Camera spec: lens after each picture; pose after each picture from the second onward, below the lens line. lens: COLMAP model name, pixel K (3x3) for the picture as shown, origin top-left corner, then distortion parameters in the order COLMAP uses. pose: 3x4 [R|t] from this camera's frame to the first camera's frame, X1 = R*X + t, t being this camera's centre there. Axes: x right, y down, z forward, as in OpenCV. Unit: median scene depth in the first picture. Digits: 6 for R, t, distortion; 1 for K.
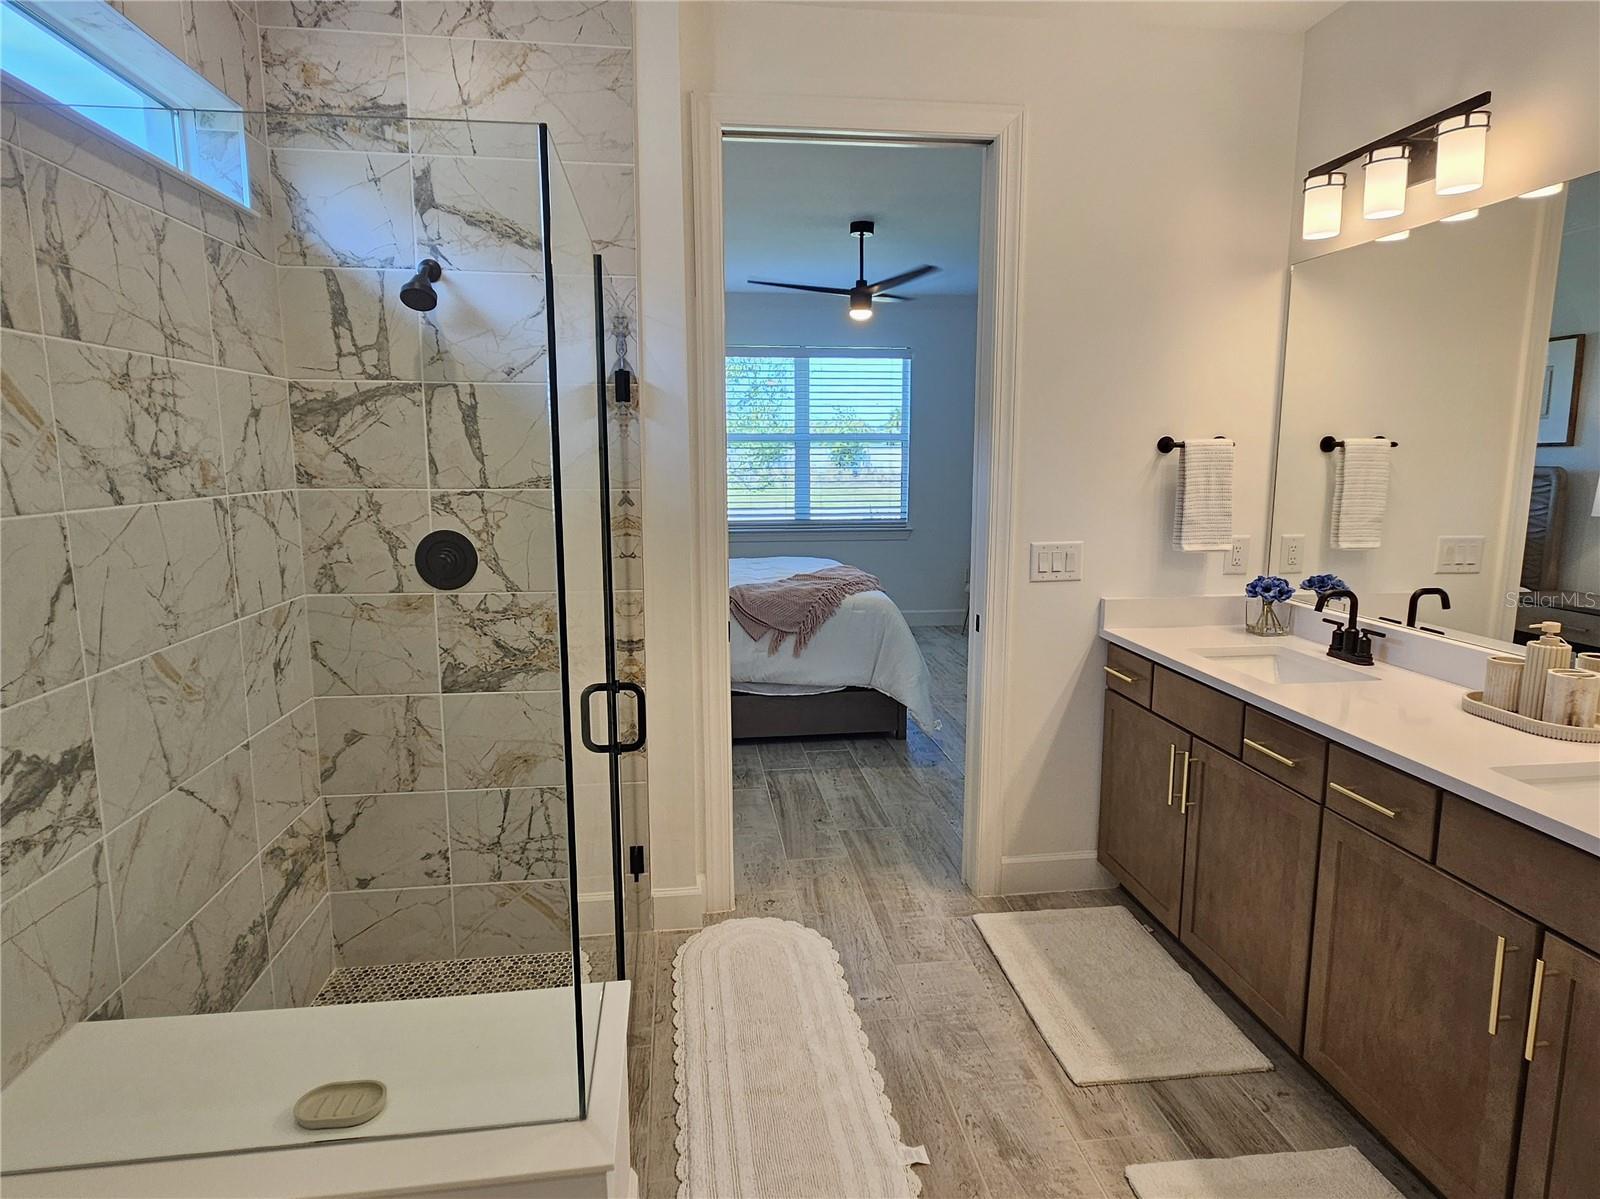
lens RADIAL K [[1021.6, 0, 796.4], [0, 1021.6, 610.4], [0, 0, 1]] dist [0.007484, -0.008486]
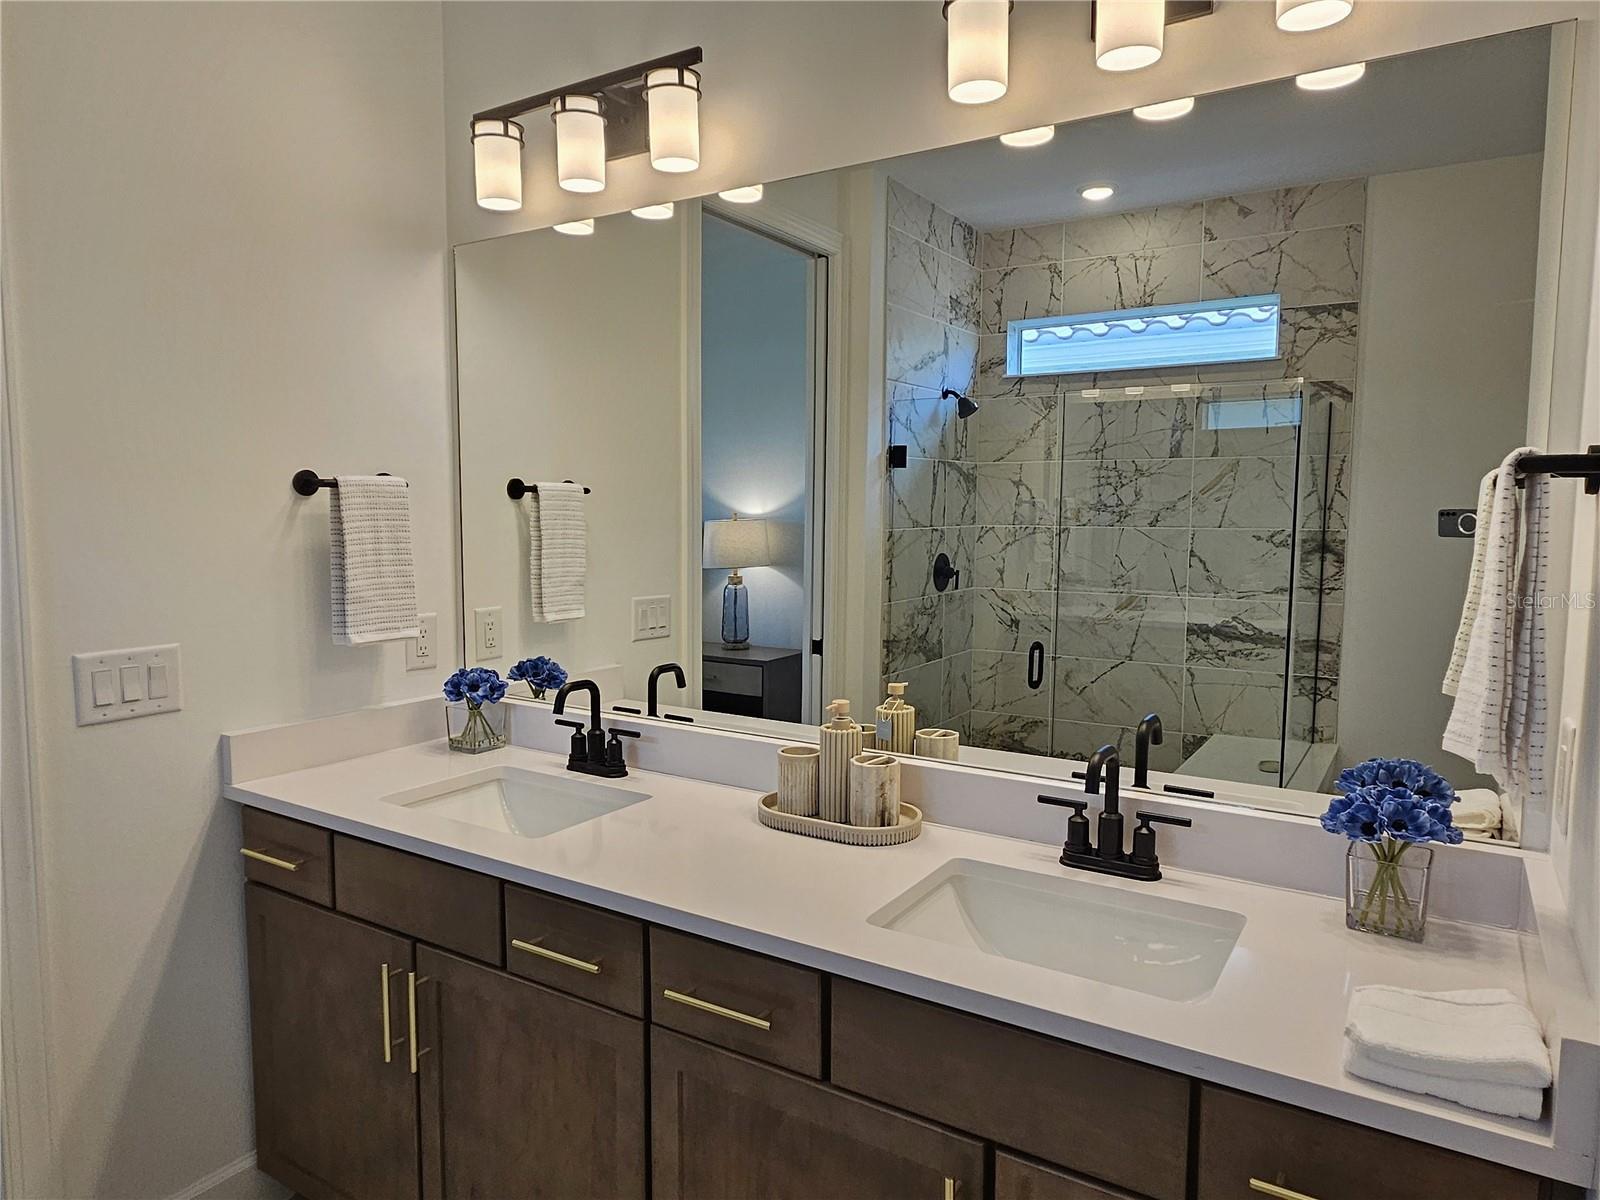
lens RADIAL K [[1021.6, 0, 801.4], [0, 1021.6, 609.6], [0, 0, 1]] dist [0.007484, -0.008486]
pose [[0.654140, -0.066577, 0.753438, 0.078100], [0.110671, 0.993823, -0.008266, -0.044884], [-0.748233, 0.088791, 0.657467, 0.367059]]
